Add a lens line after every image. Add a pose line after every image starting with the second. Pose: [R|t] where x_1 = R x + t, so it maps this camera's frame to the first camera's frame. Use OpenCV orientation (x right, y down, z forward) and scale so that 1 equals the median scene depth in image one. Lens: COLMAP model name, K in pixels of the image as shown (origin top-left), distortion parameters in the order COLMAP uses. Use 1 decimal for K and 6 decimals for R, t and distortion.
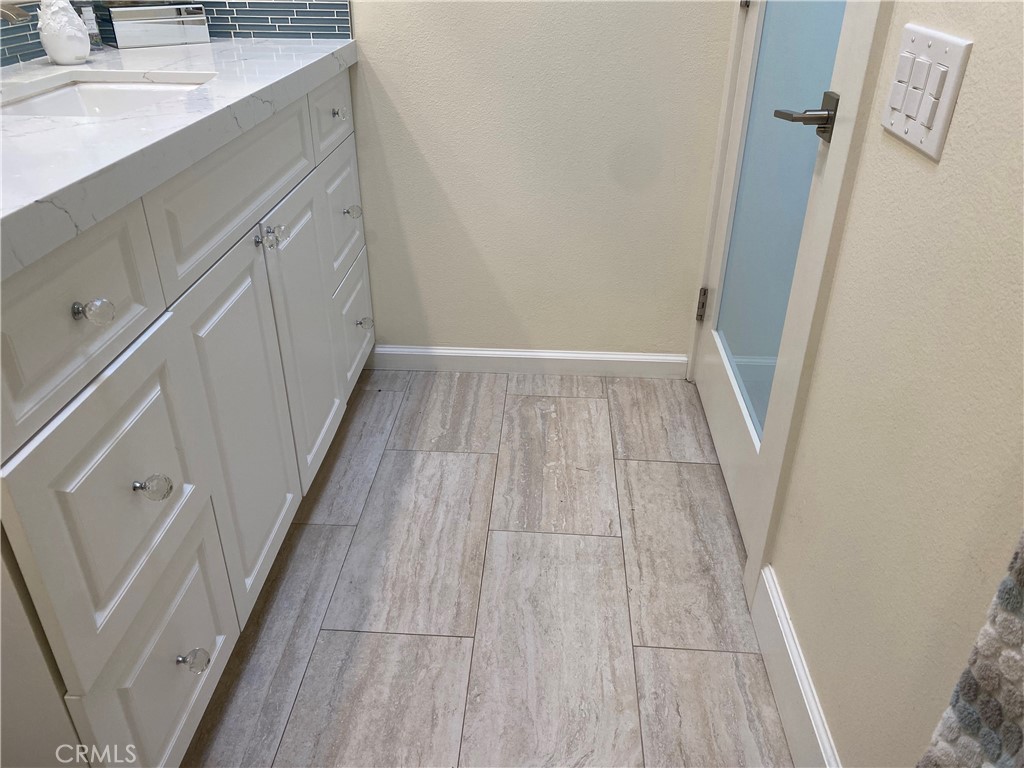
lens RADIAL K [[774.5, 0, 509.6], [0, 774.5, 391.1], [0, 0, 1]] dist [0.009802, -0.006809]
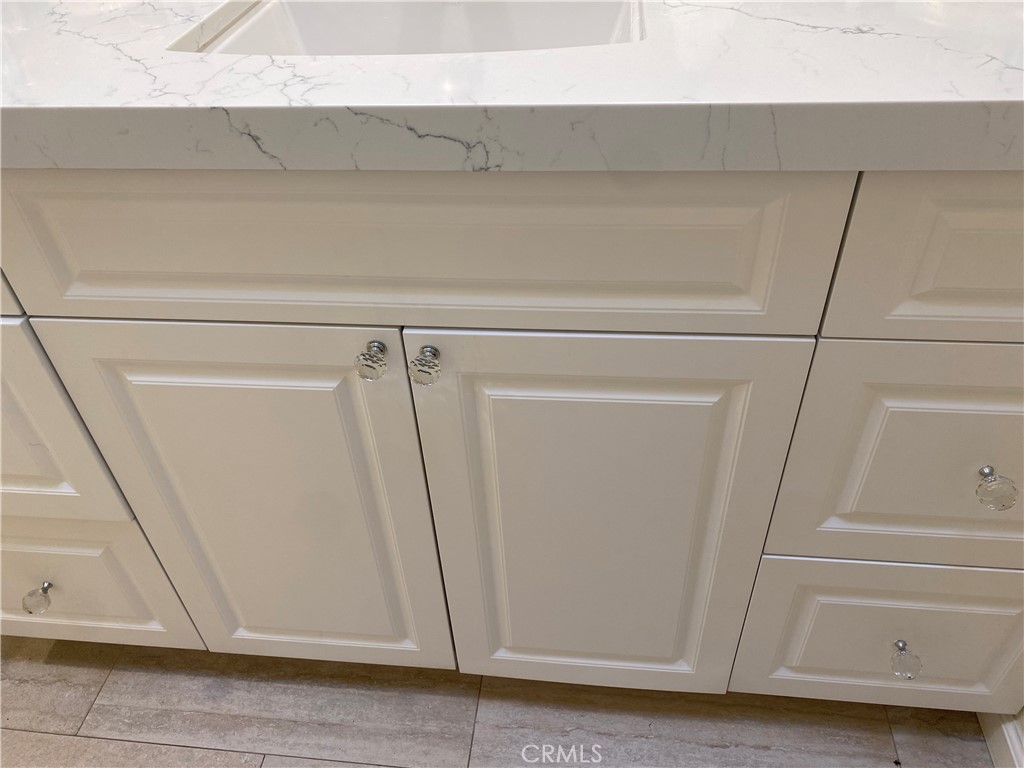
lens RADIAL K [[774.5, 0, 509.6], [0, 774.5, 391.1], [0, 0, 1]] dist [0.009802, -0.006809]
pose [[-0.053902, 0.651994, -0.756306, 0.085912], [-0.466109, 0.653399, 0.596500, -0.483026], [0.883084, 0.384673, 0.268681, 0.849706]]
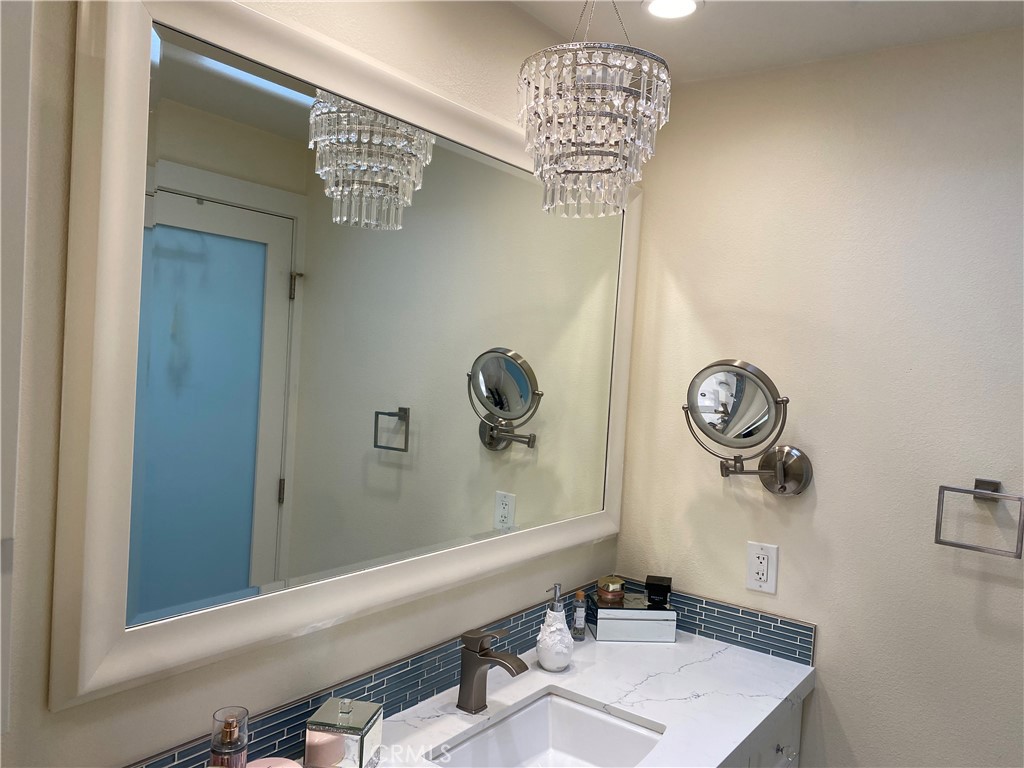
lens RADIAL K [[774.5, 0, 509.6], [0, 774.5, 391.1], [0, 0, 1]] dist [0.009802, -0.006809]
pose [[0.834738, 0.063786, -0.546941, -0.007041], [-0.327296, 0.856241, -0.399660, -0.290754], [0.442821, 0.512623, 0.735614, -0.099905]]
